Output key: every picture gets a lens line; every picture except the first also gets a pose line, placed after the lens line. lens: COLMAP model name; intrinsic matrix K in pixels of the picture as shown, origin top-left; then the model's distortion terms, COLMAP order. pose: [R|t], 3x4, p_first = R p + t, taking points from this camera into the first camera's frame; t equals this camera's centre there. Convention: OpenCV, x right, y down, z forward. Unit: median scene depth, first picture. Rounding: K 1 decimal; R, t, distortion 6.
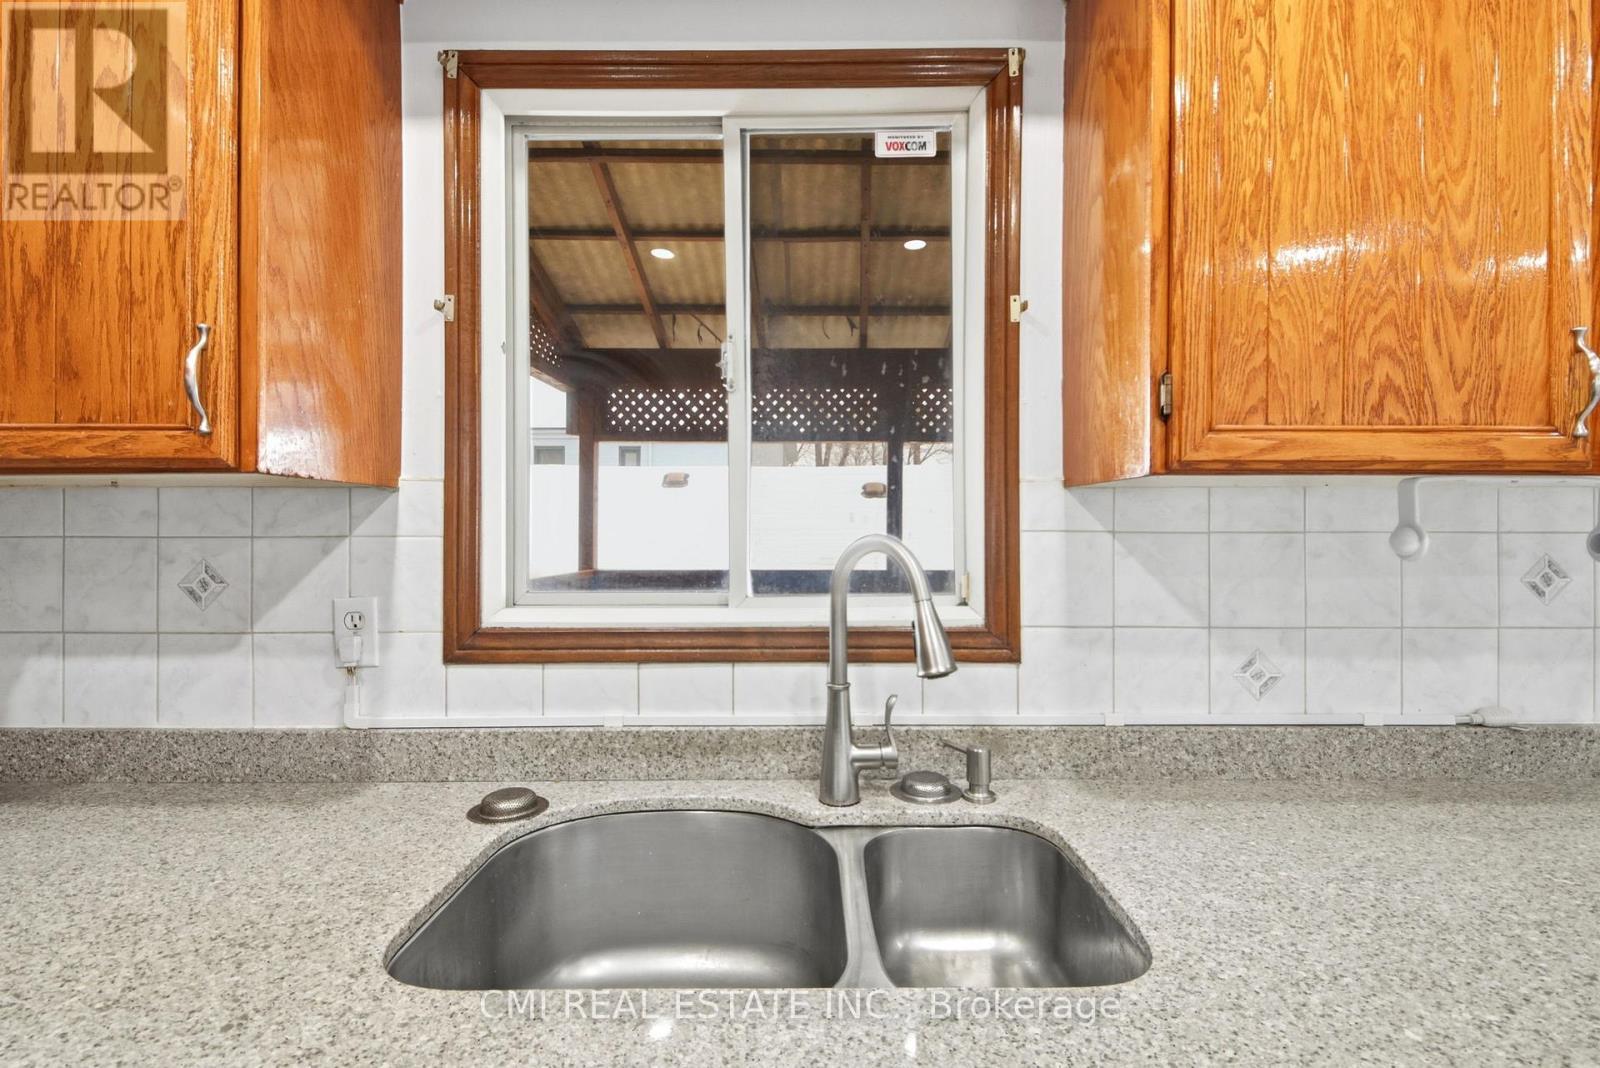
lens RADIAL K [[872.6, 0, 800.0], [0, 872.6, 534.0], [0, 0, 1]] dist [-0.003683, -0.000821]
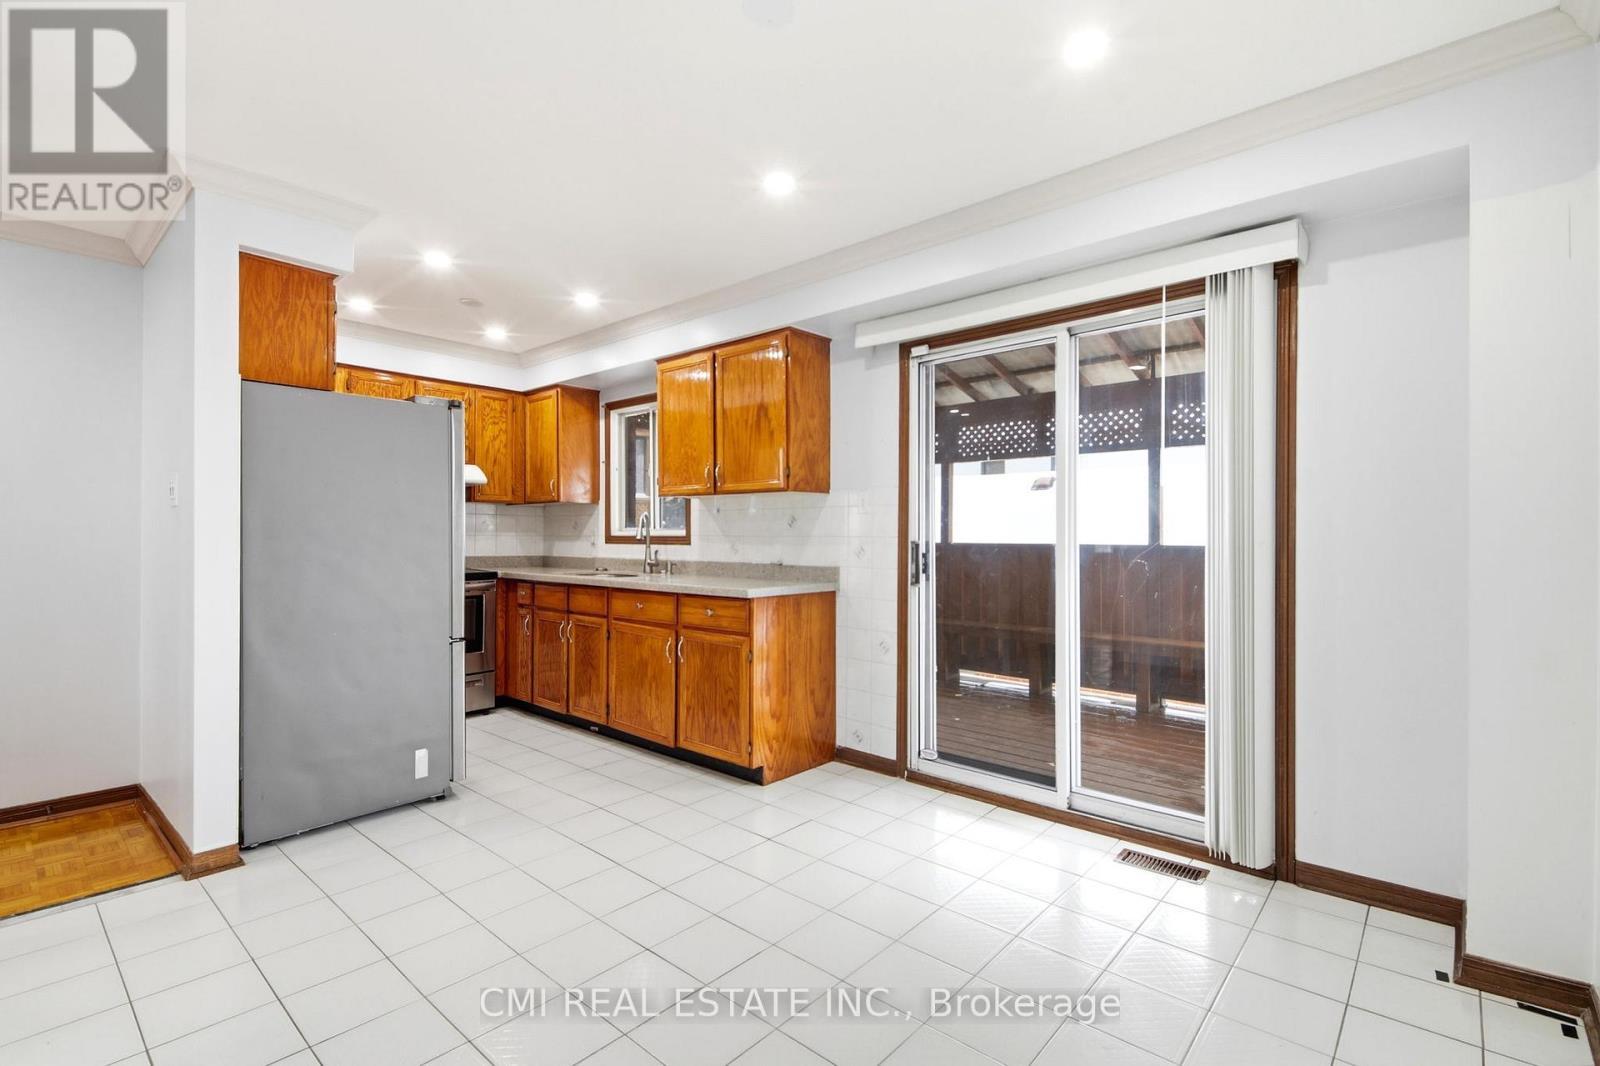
lens RADIAL K [[734.6, 0, 800.0], [0, 734.6, 533.0], [0, 0, 1]] dist [0.019971, -0.000267]
pose [[0.746992, 0.000771, -0.664833, 2.764050], [0.003869, 0.999977, 0.005508, 0.078477], [0.664822, -0.006687, 0.746972, -1.102333]]
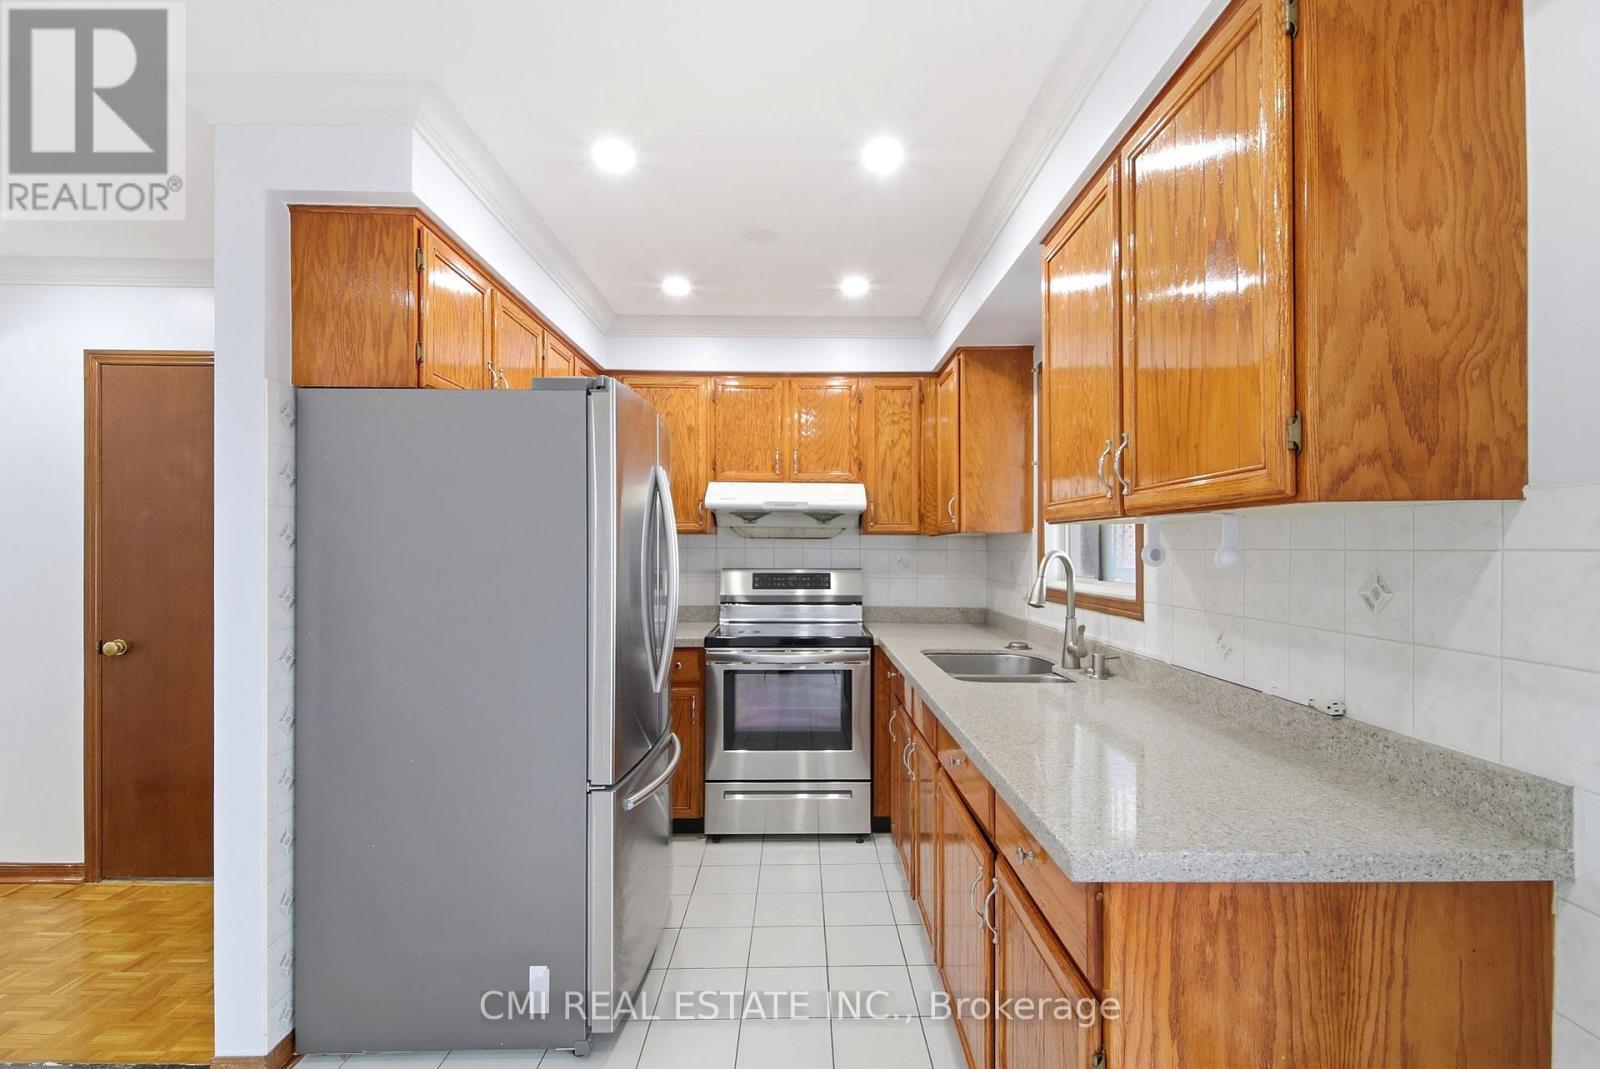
lens RADIAL K [[728.3, 0, 804.8], [0, 728.3, 548.8], [0, 0, 1]] dist [0.002409, -0.000025]
pose [[0.015158, -0.000721, -0.999885, 1.756646], [0.008782, 0.999961, -0.000588, -0.009532], [0.999847, -0.008772, 0.015164, 0.268831]]
